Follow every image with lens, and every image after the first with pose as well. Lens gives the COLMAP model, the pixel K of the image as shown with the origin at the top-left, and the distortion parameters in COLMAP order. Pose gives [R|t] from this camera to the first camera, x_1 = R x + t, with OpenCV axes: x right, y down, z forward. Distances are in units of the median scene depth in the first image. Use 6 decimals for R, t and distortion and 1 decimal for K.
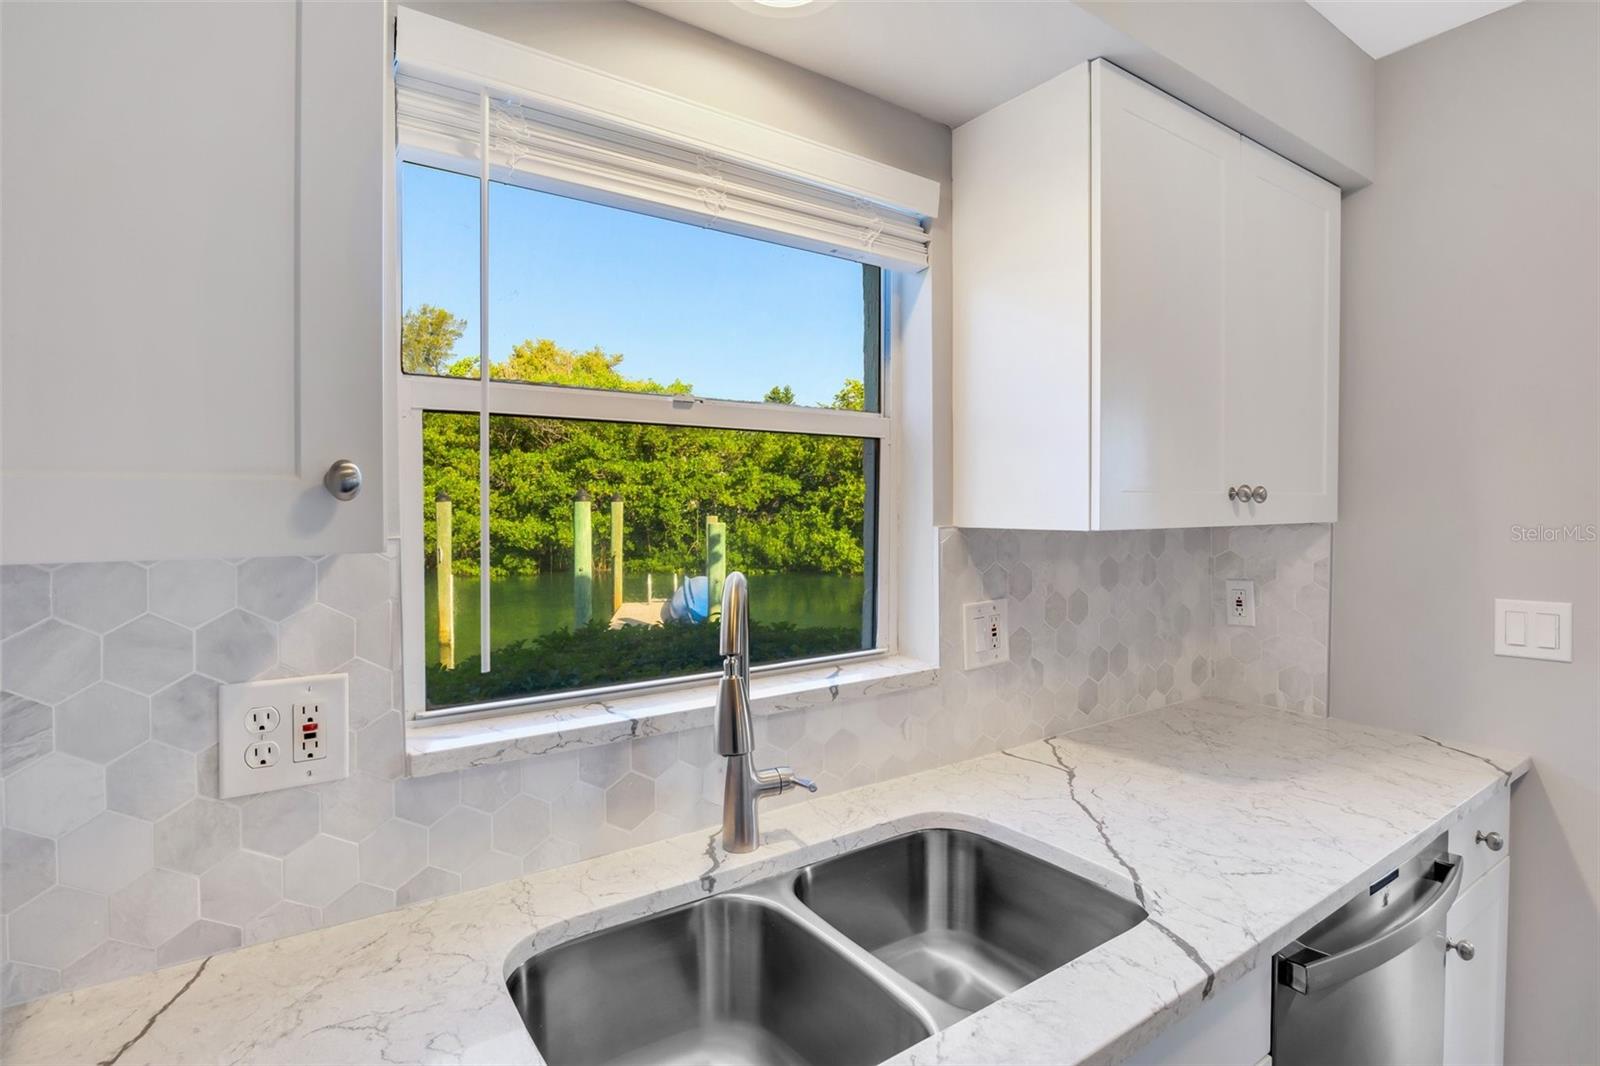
lens RADIAL K [[787.1, 0, 798.3], [0, 787.1, 519.4], [0, 0, 1]] dist [-0.019482, -0.000134]
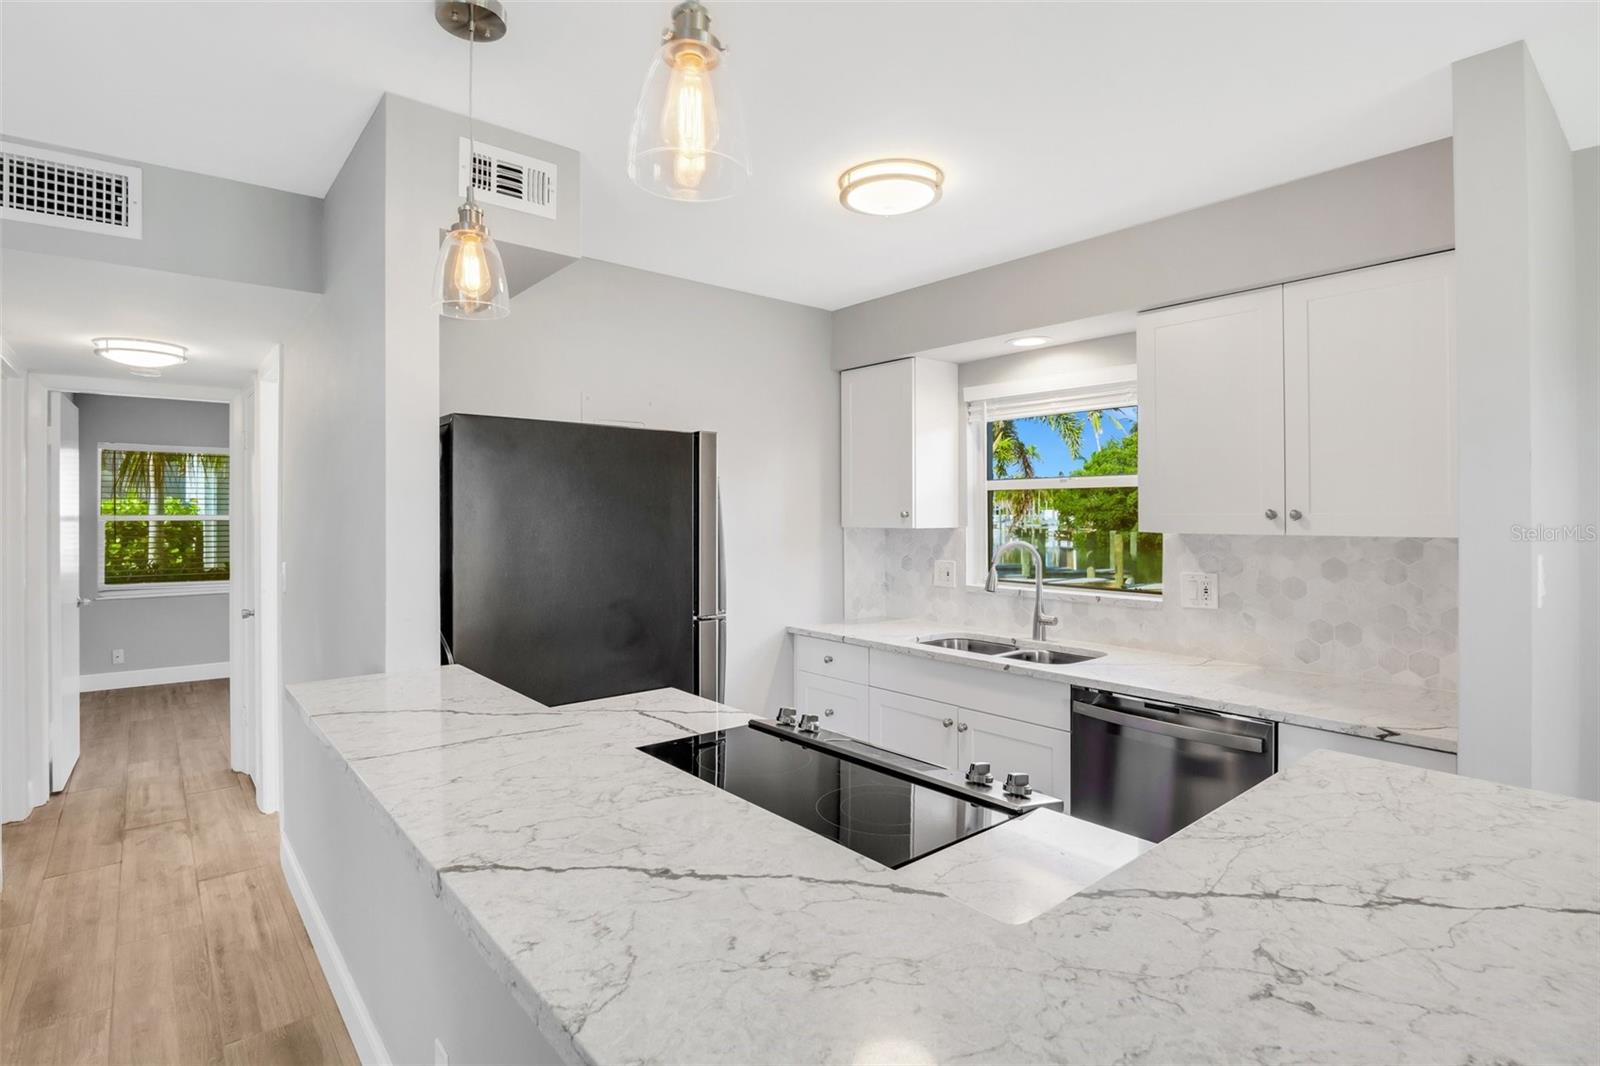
lens RADIAL K [[787.1, 0, 788.8], [0, 787.1, 509.8], [0, 0, 1]] dist [-0.019482, -0.000134]
pose [[0.080369, -0.002967, -0.996761, 1.847268], [-0.017427, 0.999839, -0.004381, -0.015875], [0.996613, 0.017723, 0.080304, -0.090682]]
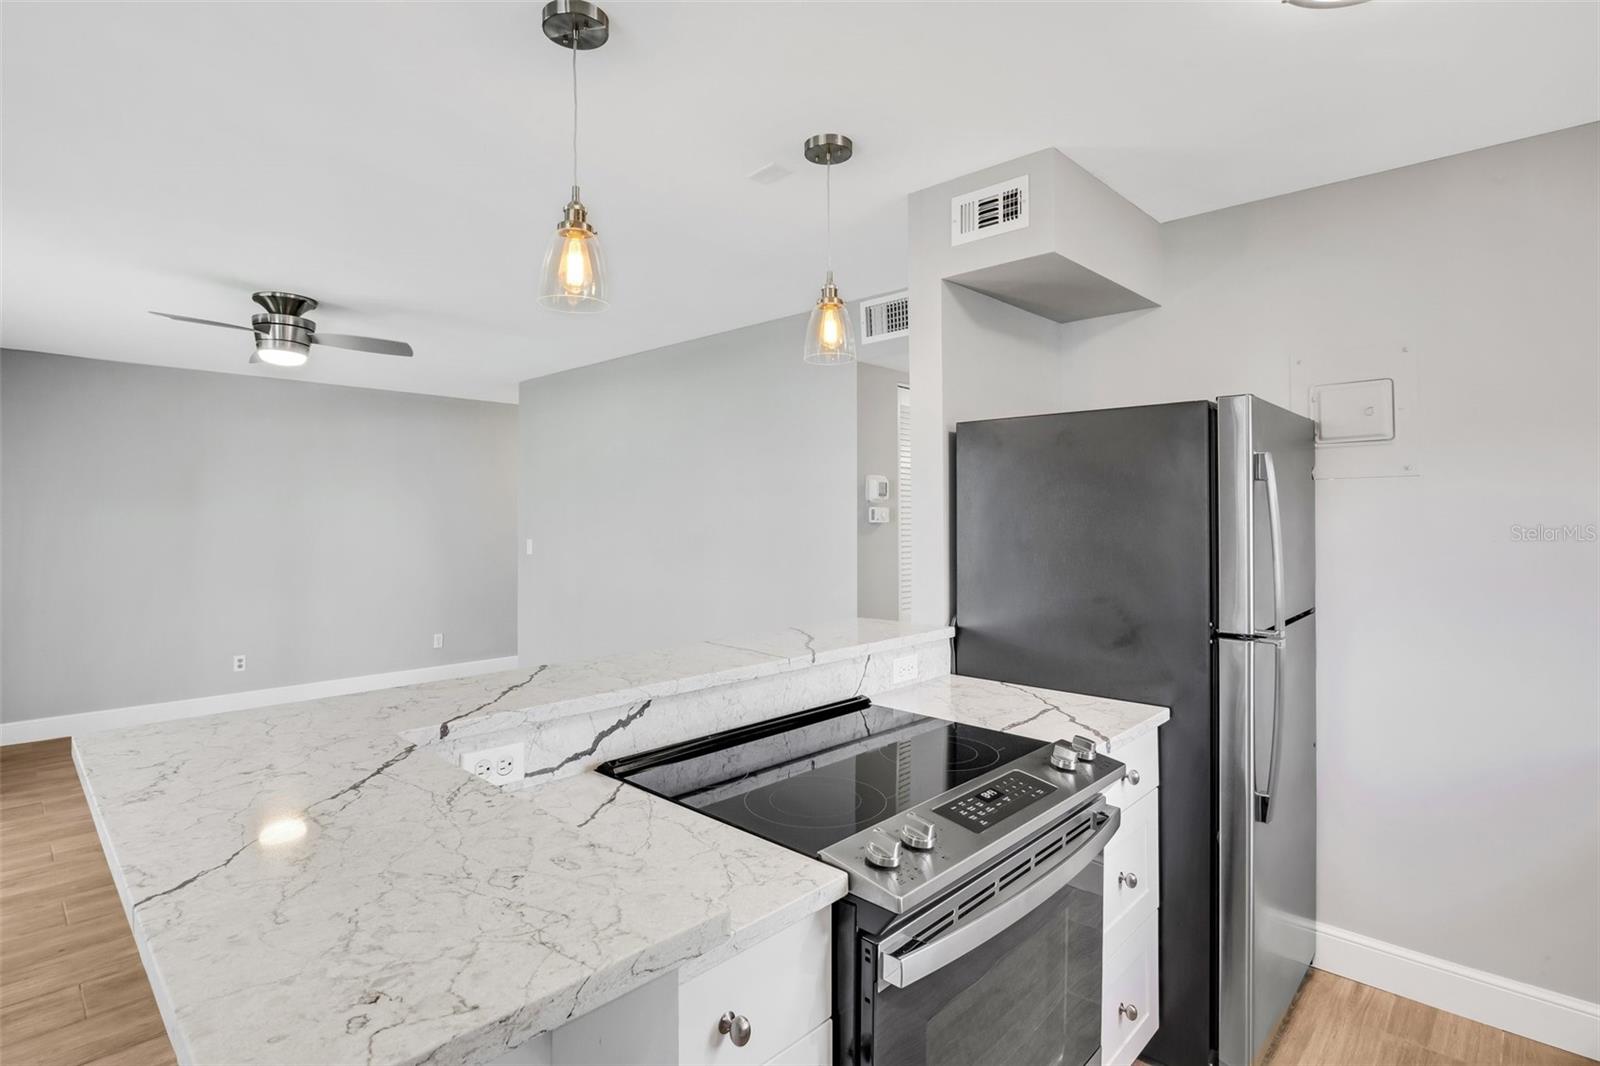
lens RADIAL K [[787.1, 0, 795.2], [0, 787.1, 500.2], [0, 0, 1]] dist [-0.019482, -0.000134]
pose [[-0.981107, 0.004017, -0.193422, 1.217239], [0.003863, 0.999992, 0.001172, -0.016676], [0.193425, 0.000403, -0.981115, 0.856447]]
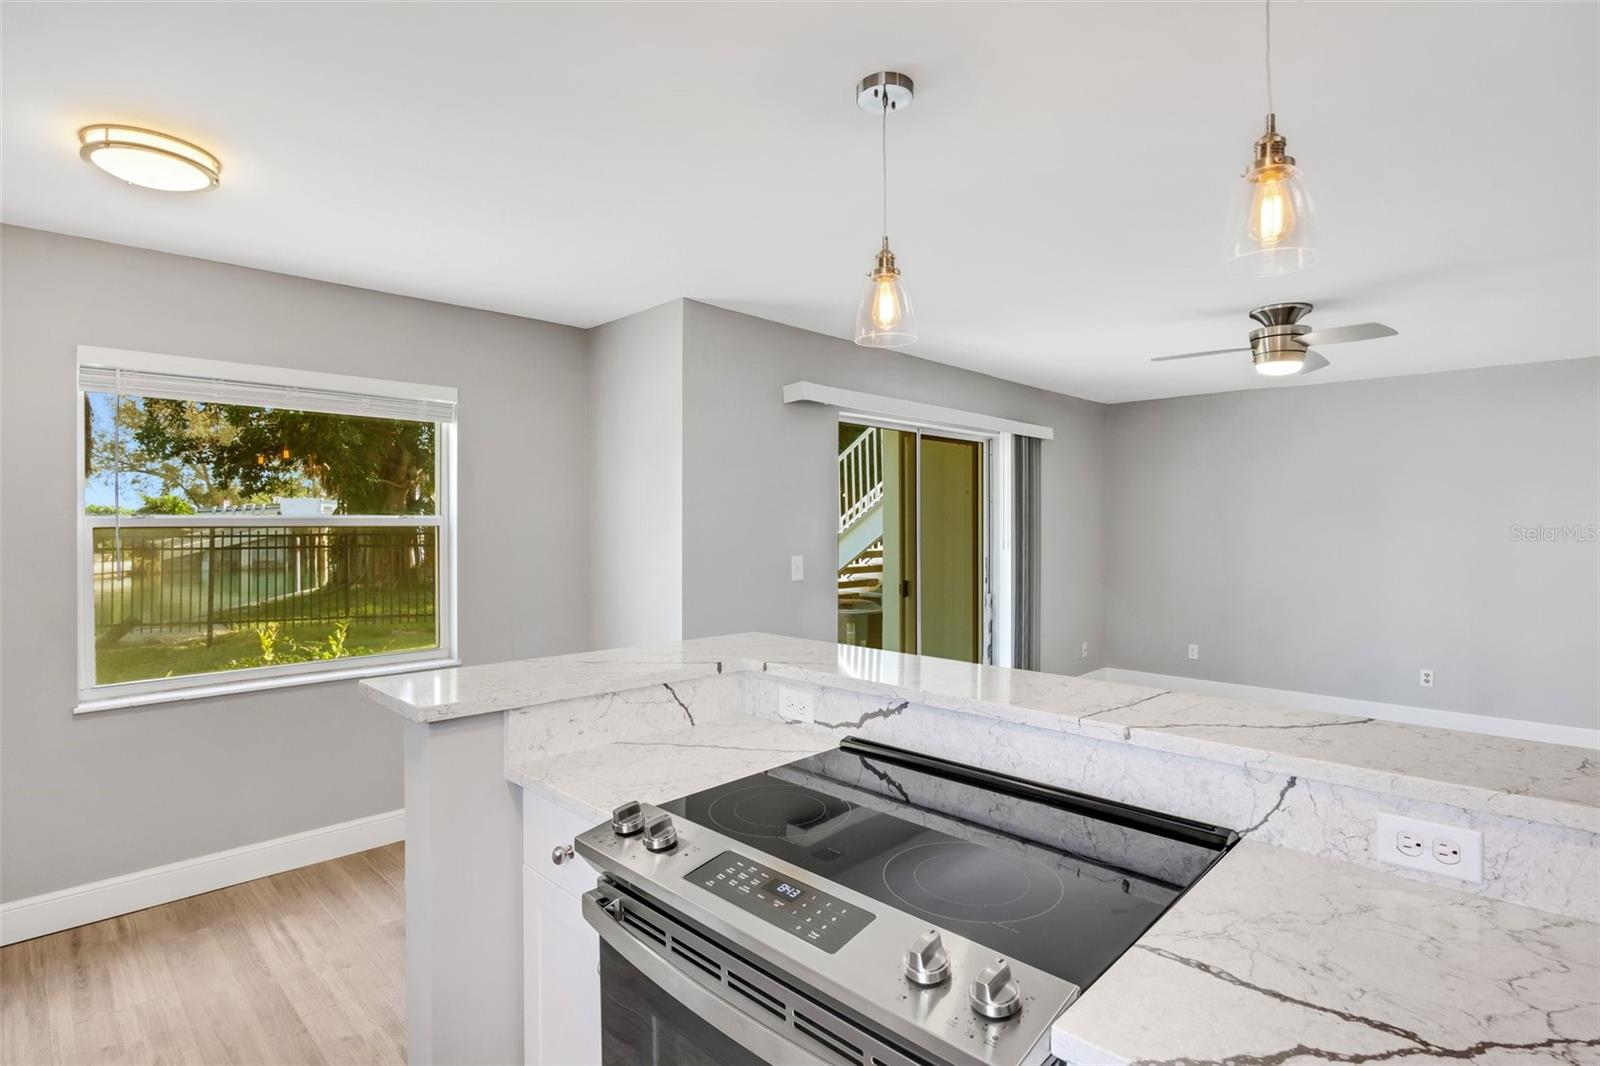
lens RADIAL K [[787.1, 0, 794.8], [0, 787.1, 527.1], [0, 0, 1]] dist [-0.019482, -0.000134]
pose [[-0.172218, 0.001945, 0.985057, 0.247797], [0.022362, 0.999748, 0.001936, -0.000340], [-0.984805, 0.022361, -0.172218, 0.192901]]
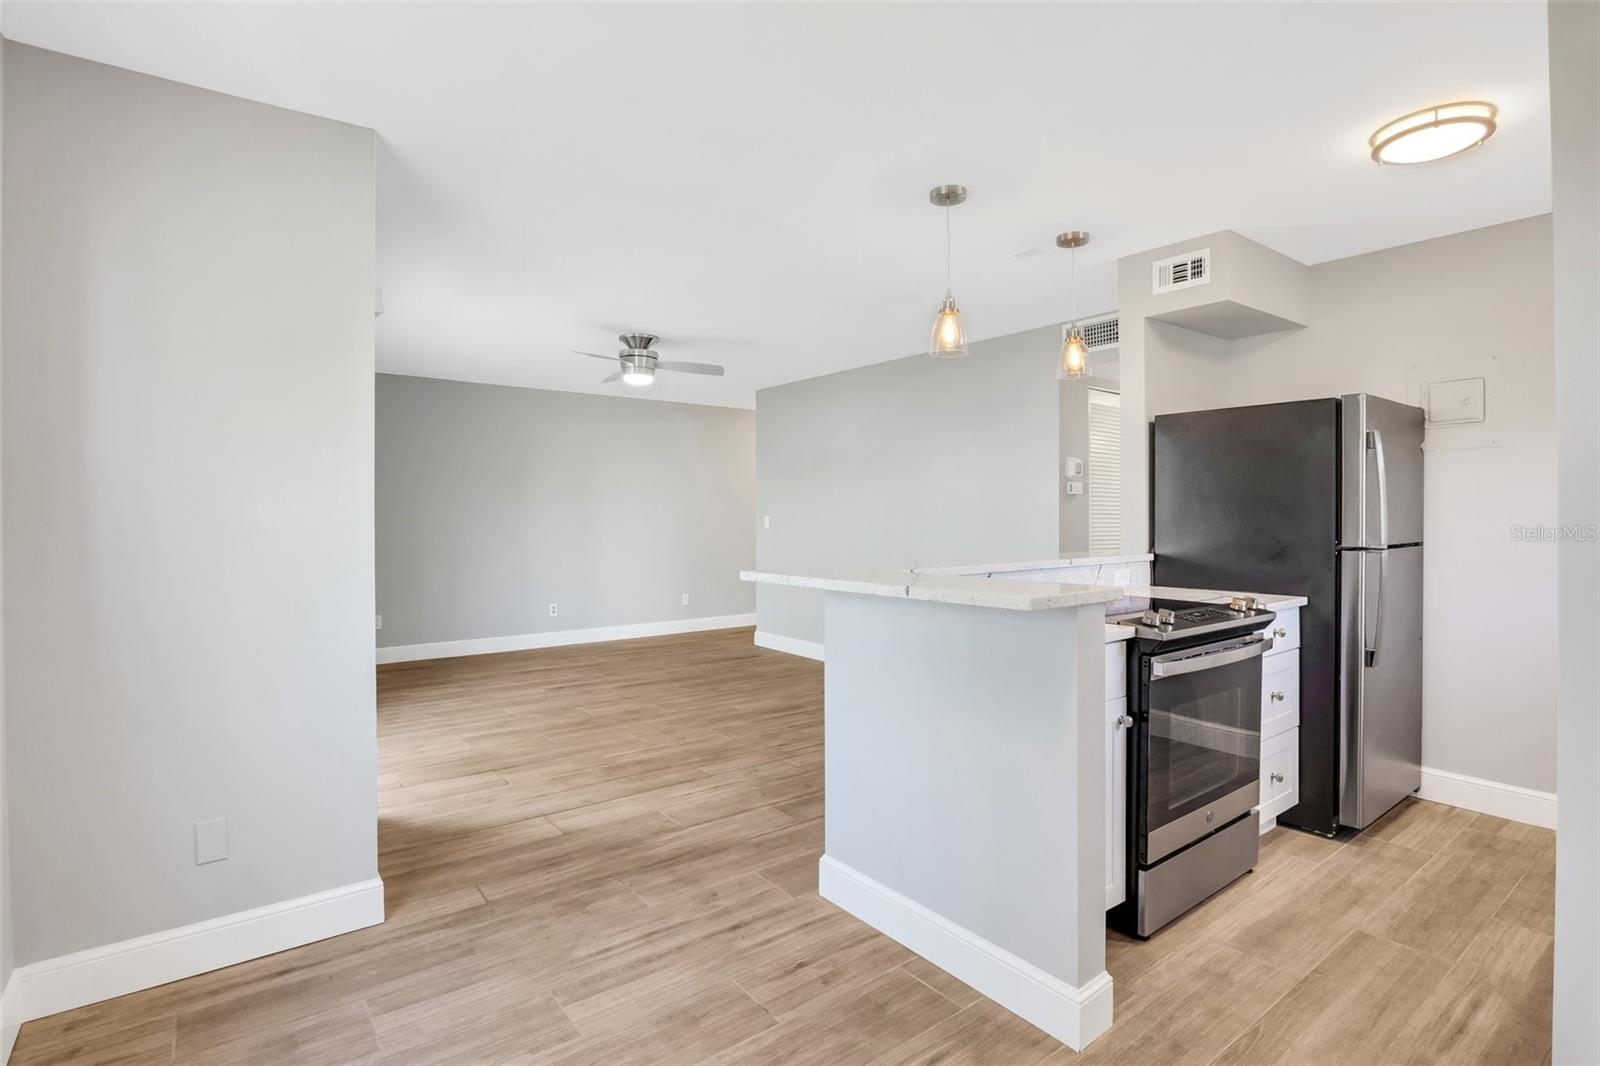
lens RADIAL K [[787.1, 0, 792.9], [0, 787.1, 516.7], [0, 0, 1]] dist [-0.019482, -0.000134]
pose [[-0.999501, 0.008700, -0.030377, 1.685975], [0.007999, 0.999700, 0.023129, 0.058675], [0.030570, 0.022875, -0.999271, 1.579143]]
